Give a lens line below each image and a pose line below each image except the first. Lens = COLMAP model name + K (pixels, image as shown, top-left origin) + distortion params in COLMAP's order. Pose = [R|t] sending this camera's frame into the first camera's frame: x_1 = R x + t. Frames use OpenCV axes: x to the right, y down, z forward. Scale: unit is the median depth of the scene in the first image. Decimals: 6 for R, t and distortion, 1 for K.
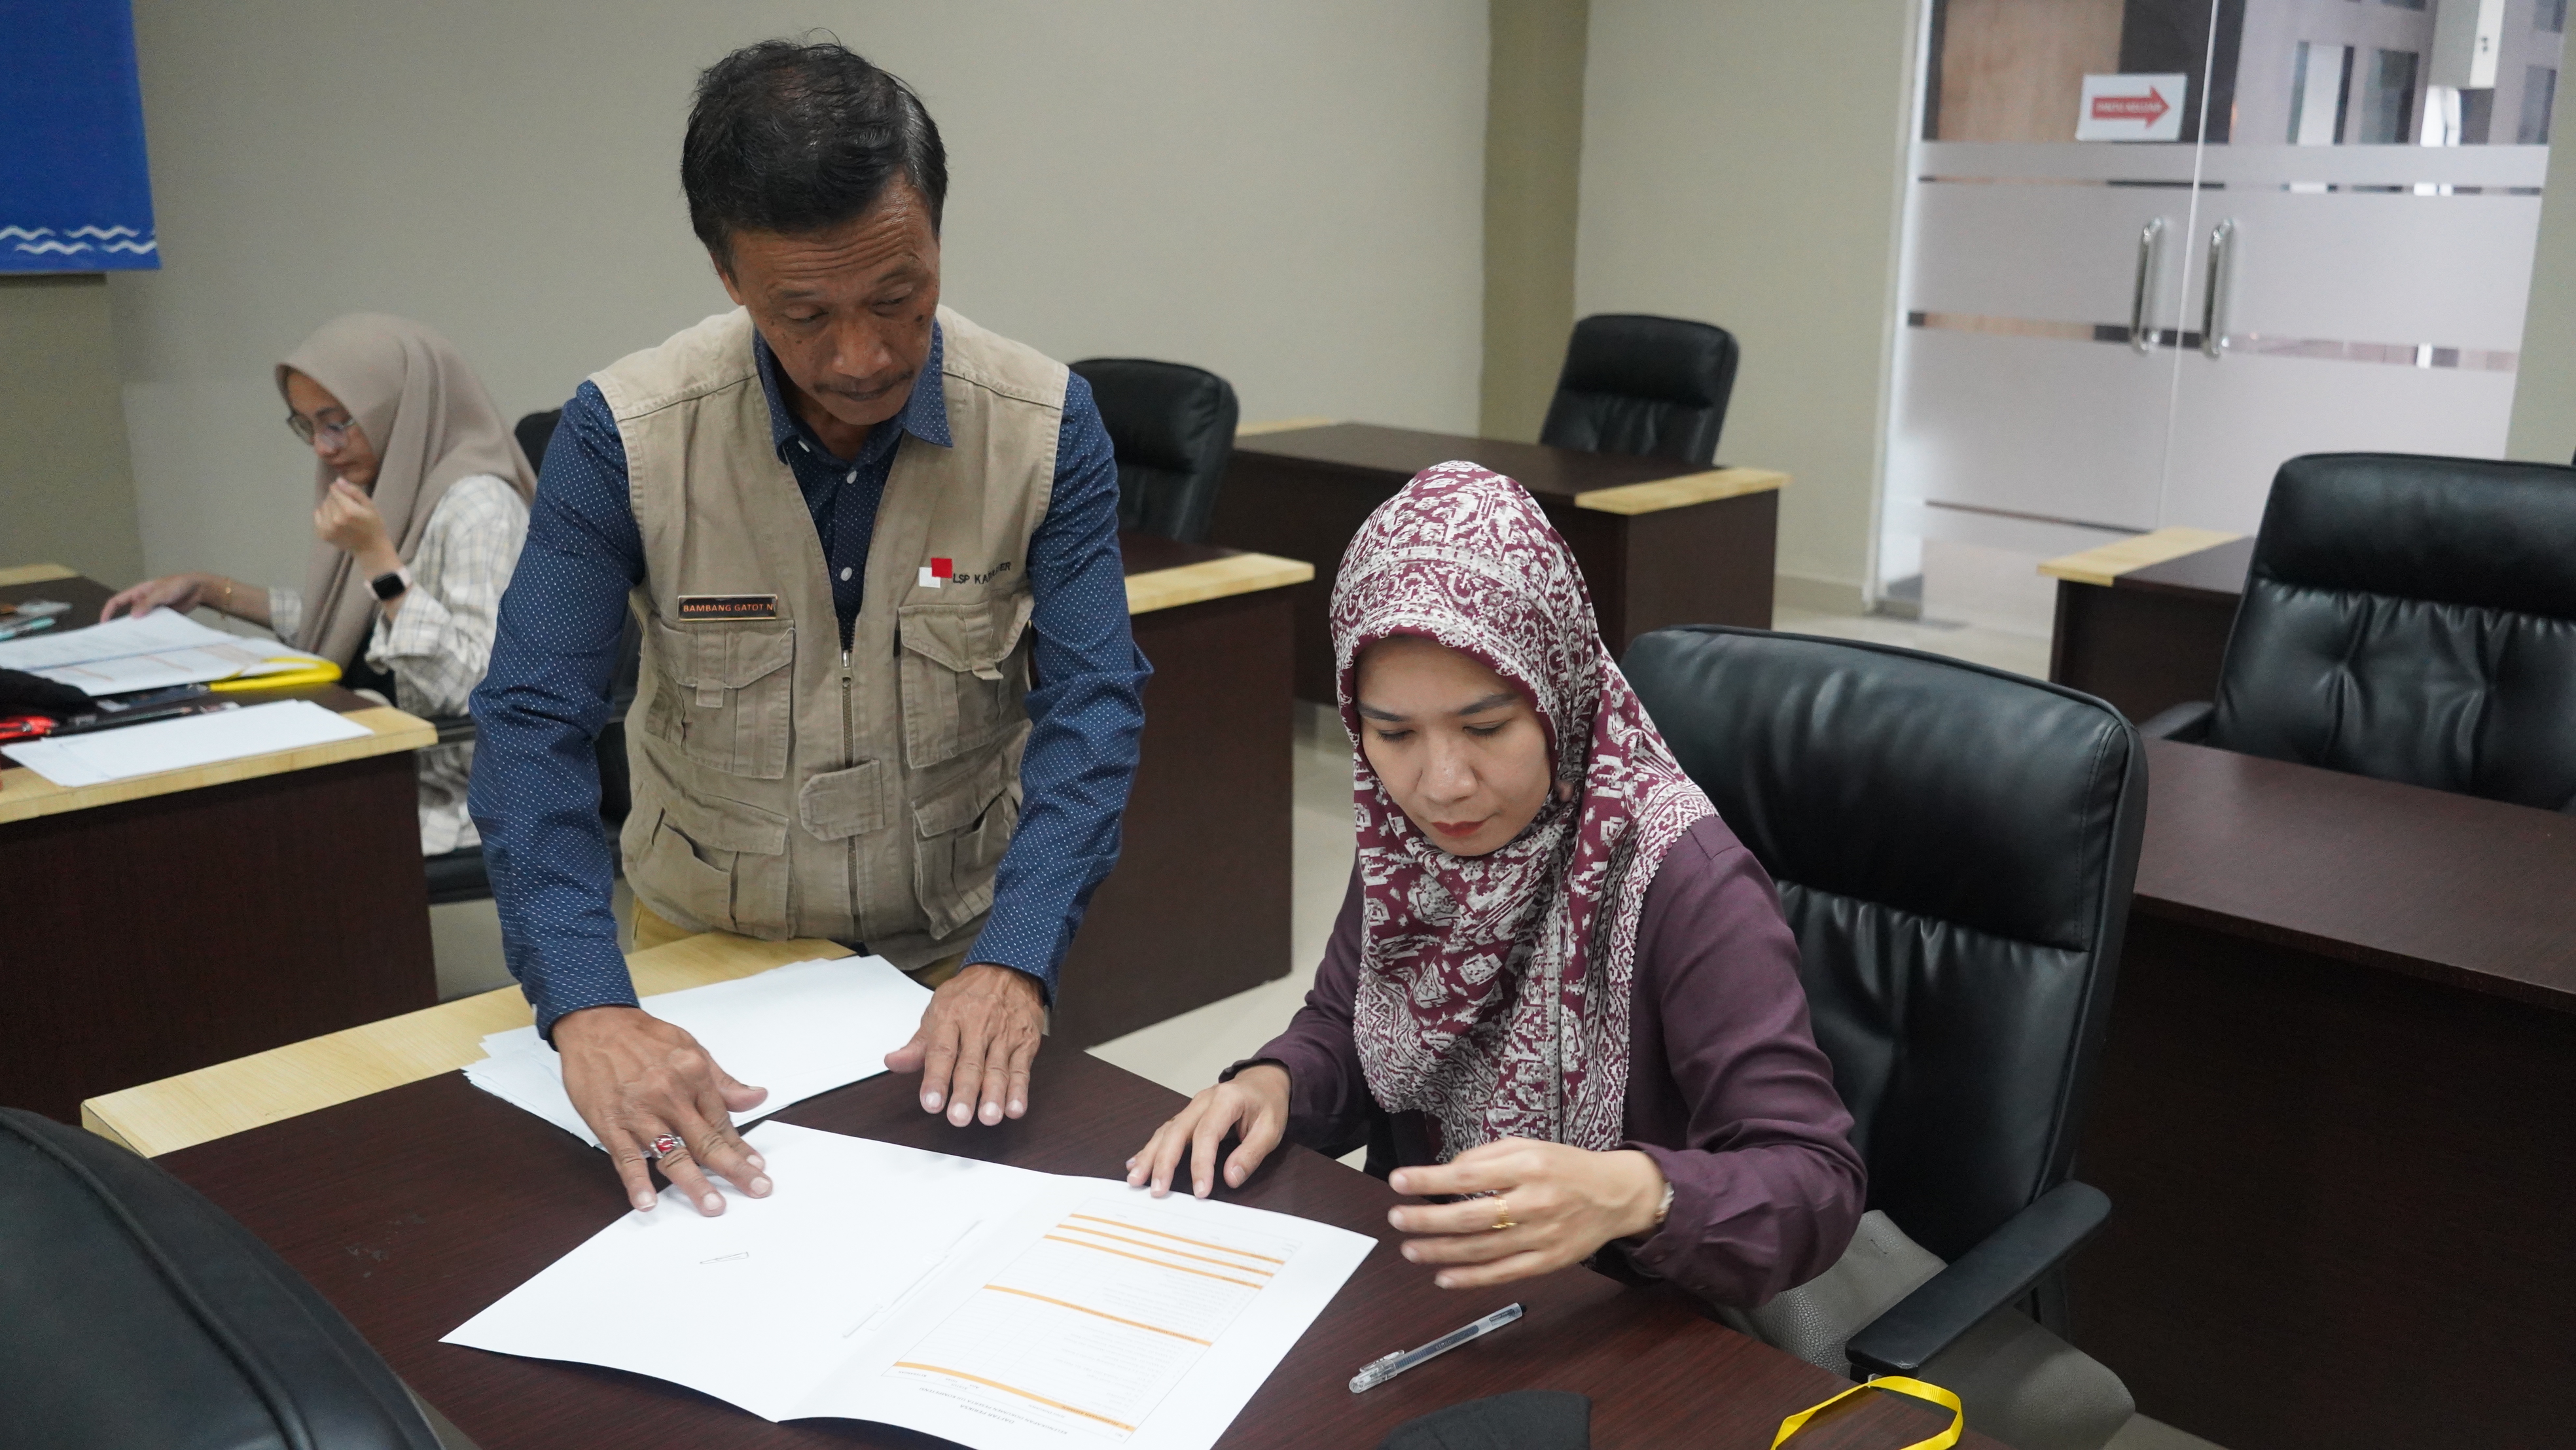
lens RADIAL K [[2220.8, 0, 1288.0], [0, 2220.8, 725.0], [0, 0, 1]] dist [-0.000331, -0.001085]
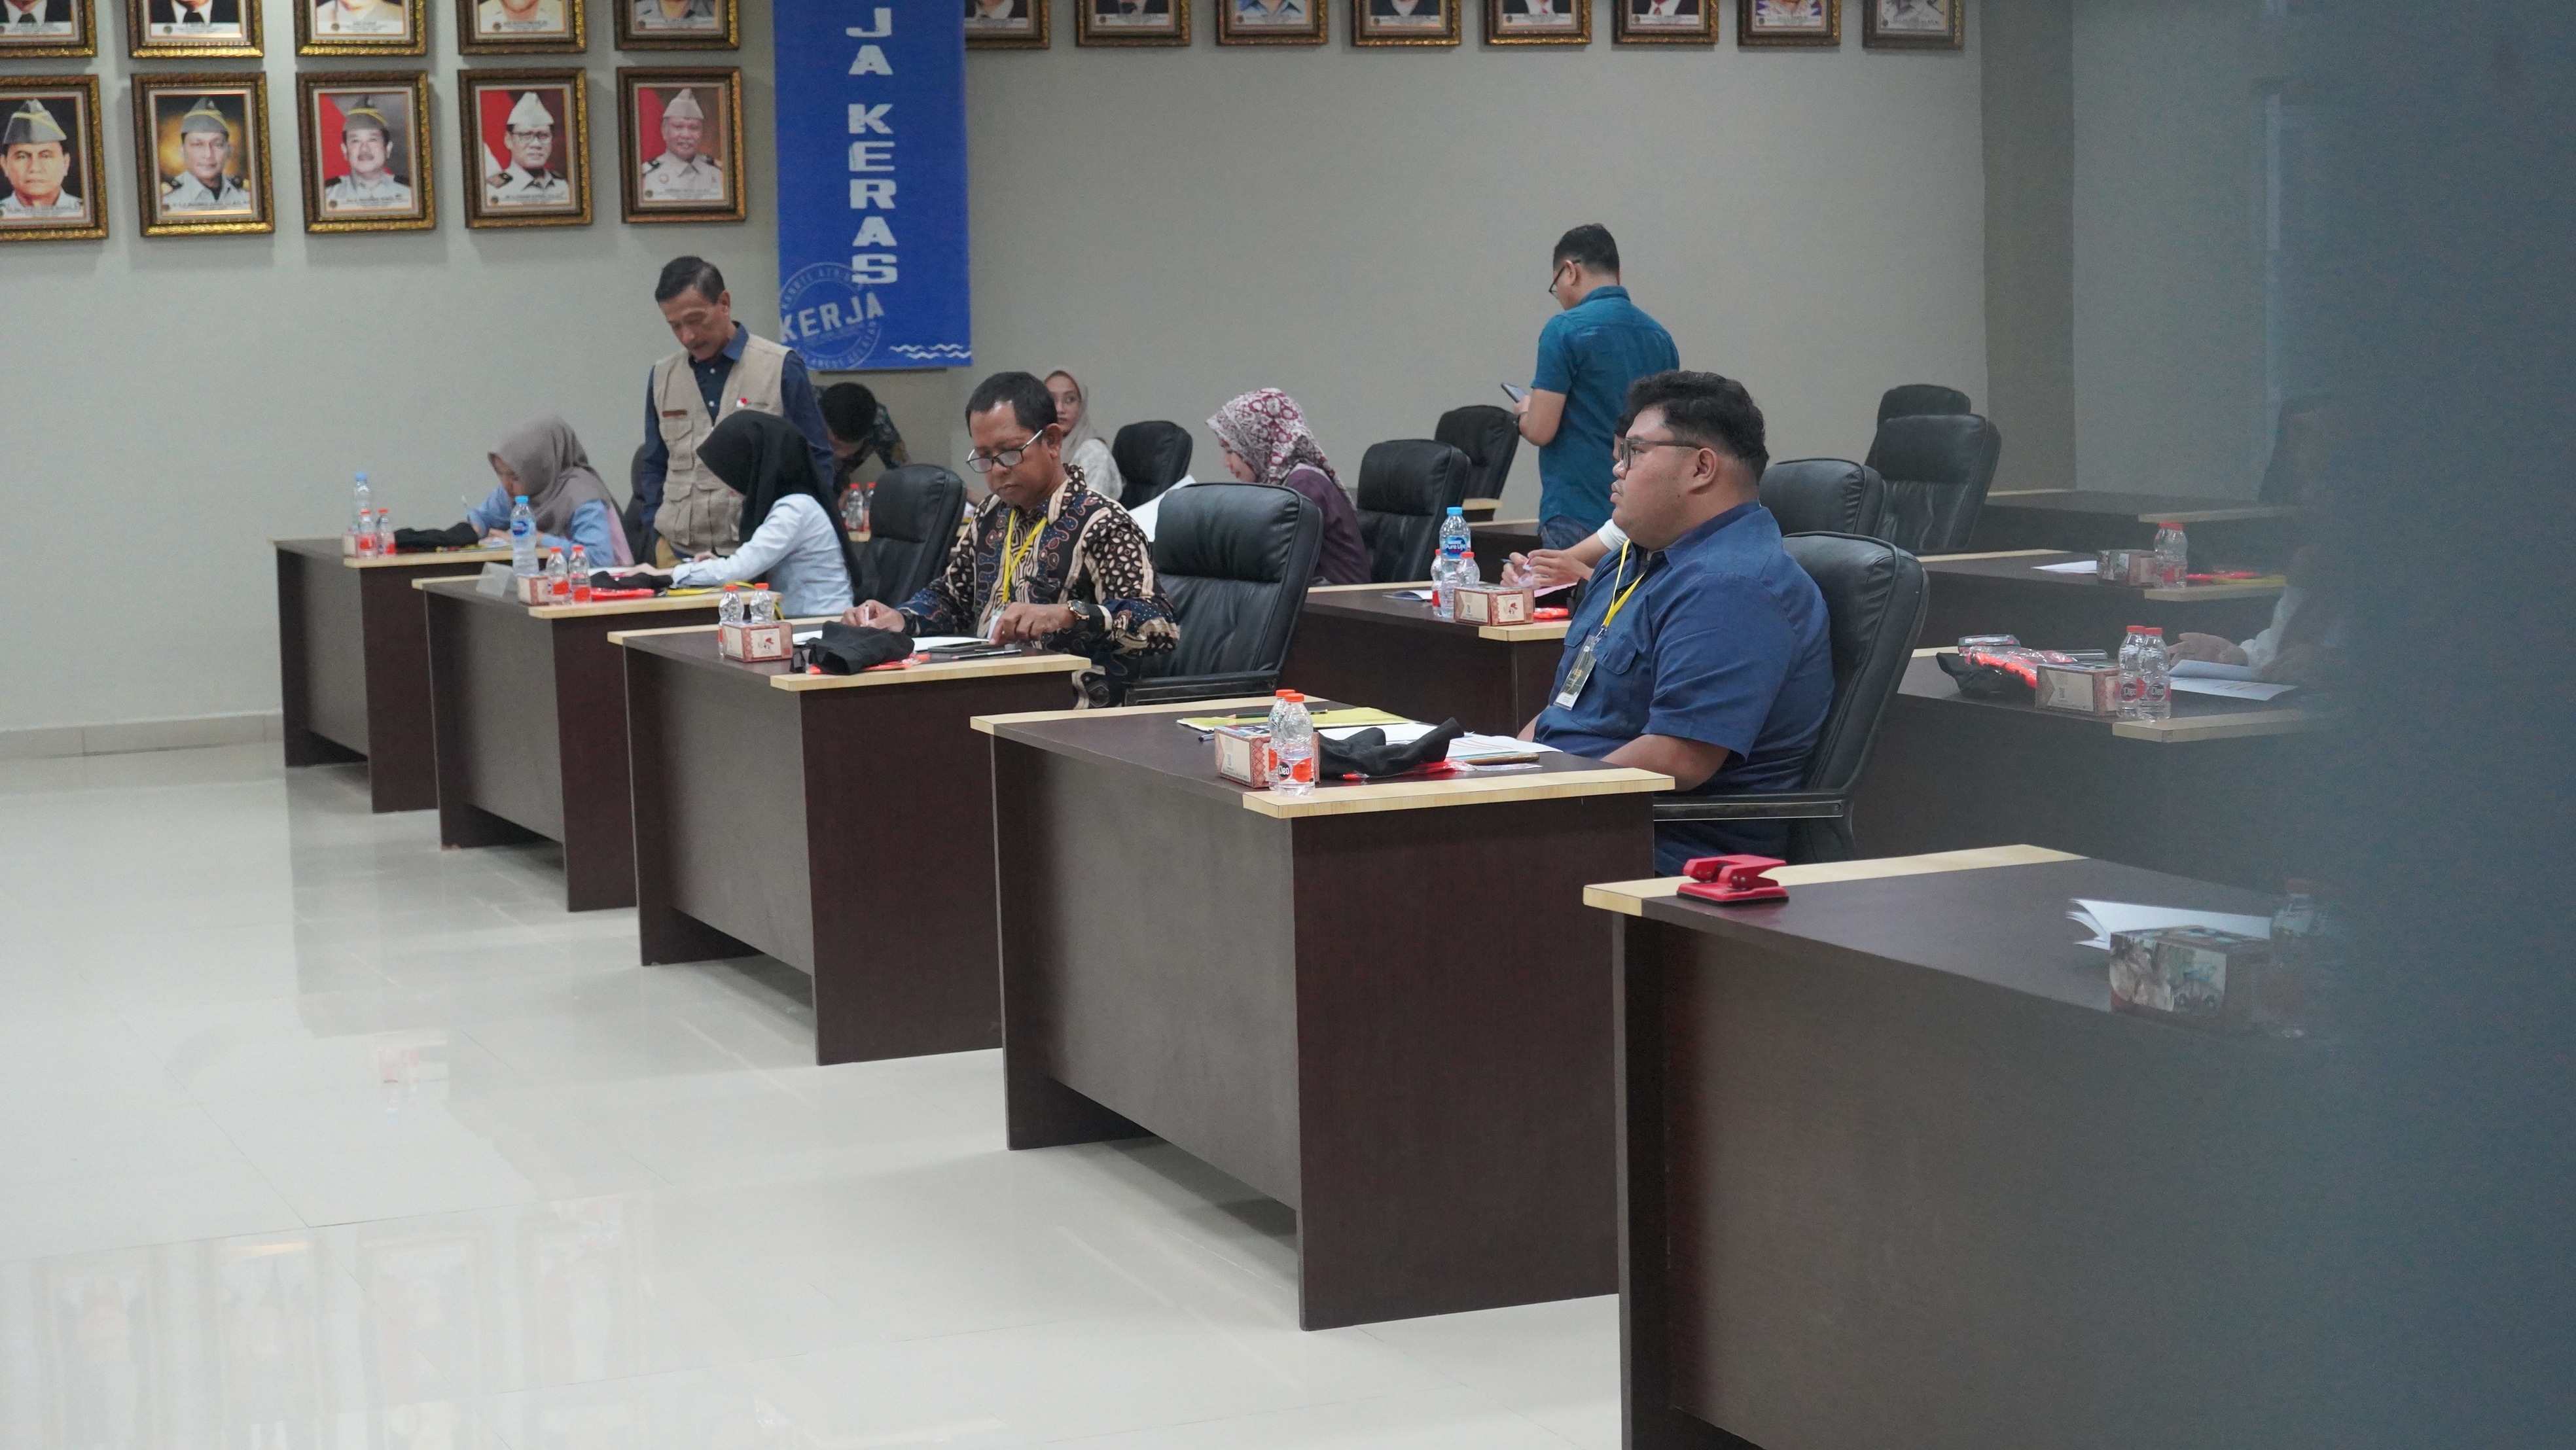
lens RADIAL K [[4202.3, 0, 1288.0], [0, 4202.3, 725.0], [0, 0, 1]] dist [0.000673, 0.054212]
pose [[0.916778, 0.008264, -0.399311, 1.132127], [-0.065105, 0.989506, -0.128996, 0.524025], [0.394054, 0.144257, 0.907695, -2.030208]]
